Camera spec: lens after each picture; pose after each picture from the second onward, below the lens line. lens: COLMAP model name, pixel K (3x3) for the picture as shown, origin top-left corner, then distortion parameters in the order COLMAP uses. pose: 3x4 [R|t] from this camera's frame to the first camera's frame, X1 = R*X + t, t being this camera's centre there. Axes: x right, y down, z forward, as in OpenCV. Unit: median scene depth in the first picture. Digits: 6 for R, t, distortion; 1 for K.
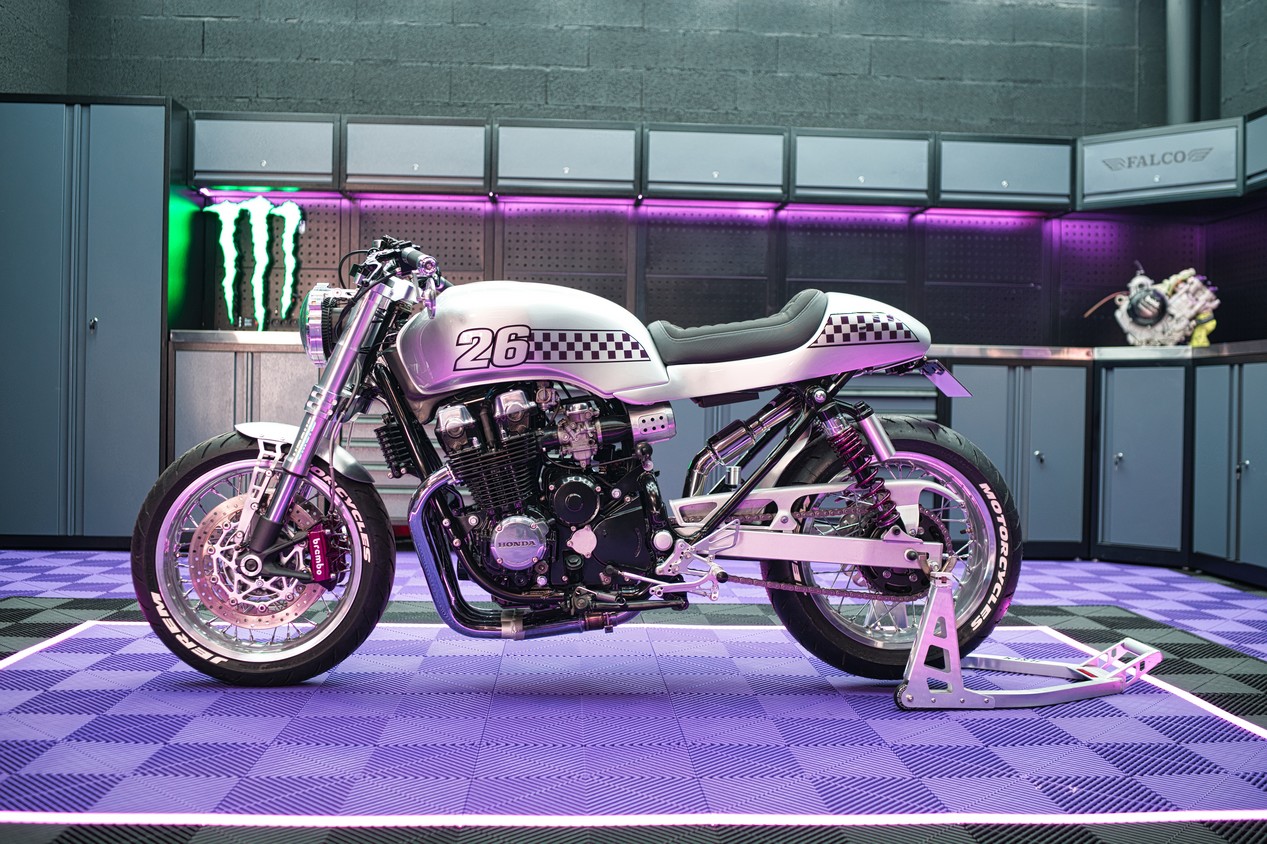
lens RADIAL K [[1194.8, 0, 632.1], [0, 1194.8, 424.6], [0, 0, 1]] dist [-0.044561, -0.004503]
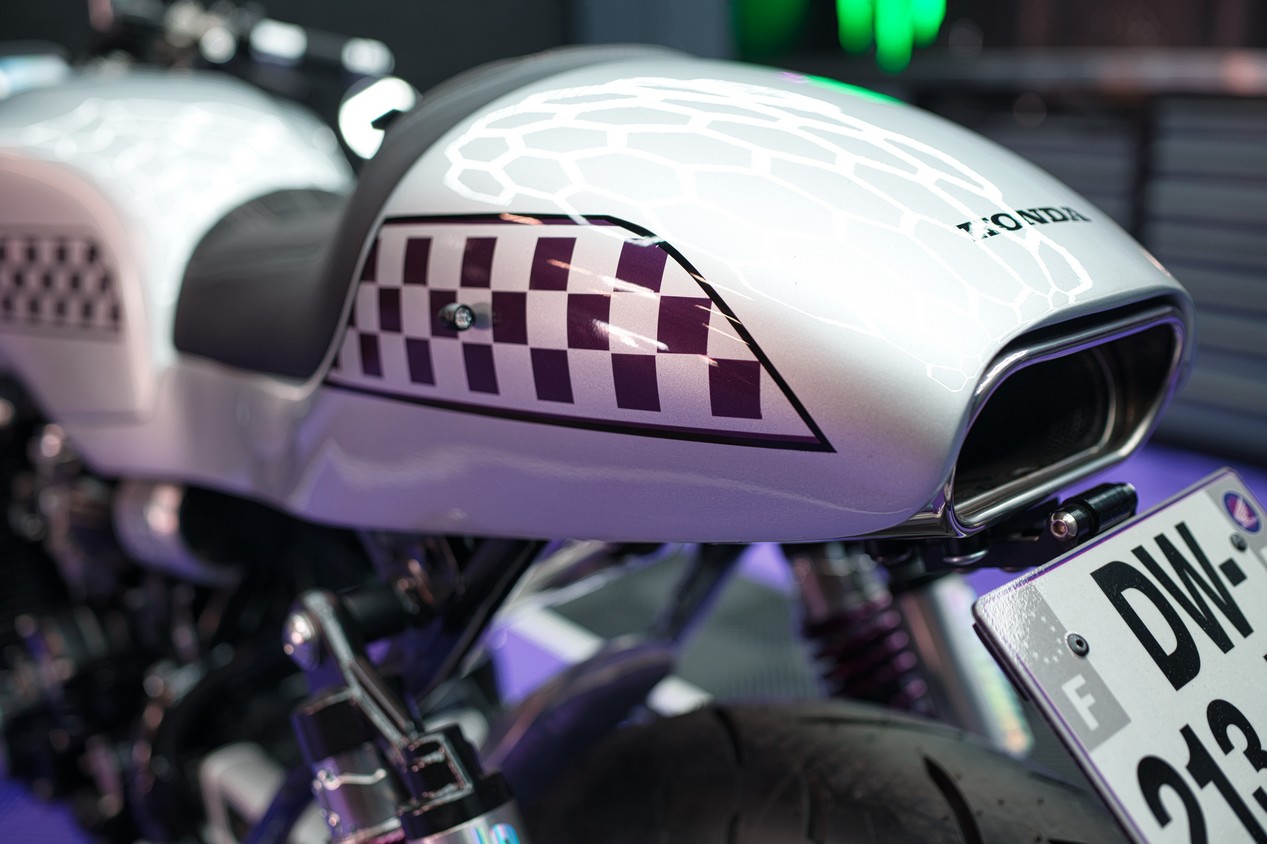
lens RADIAL K [[1195.0, 0, 633.5], [0, 1195.0, 422.0], [0, 0, 1]] dist [-0.043942, -0.007733]
pose [[0.612832, 0.188793, -0.767330, 0.333942], [0.006413, 0.969821, 0.243735, -0.106694], [0.790188, -0.154289, 0.593126, 0.916498]]
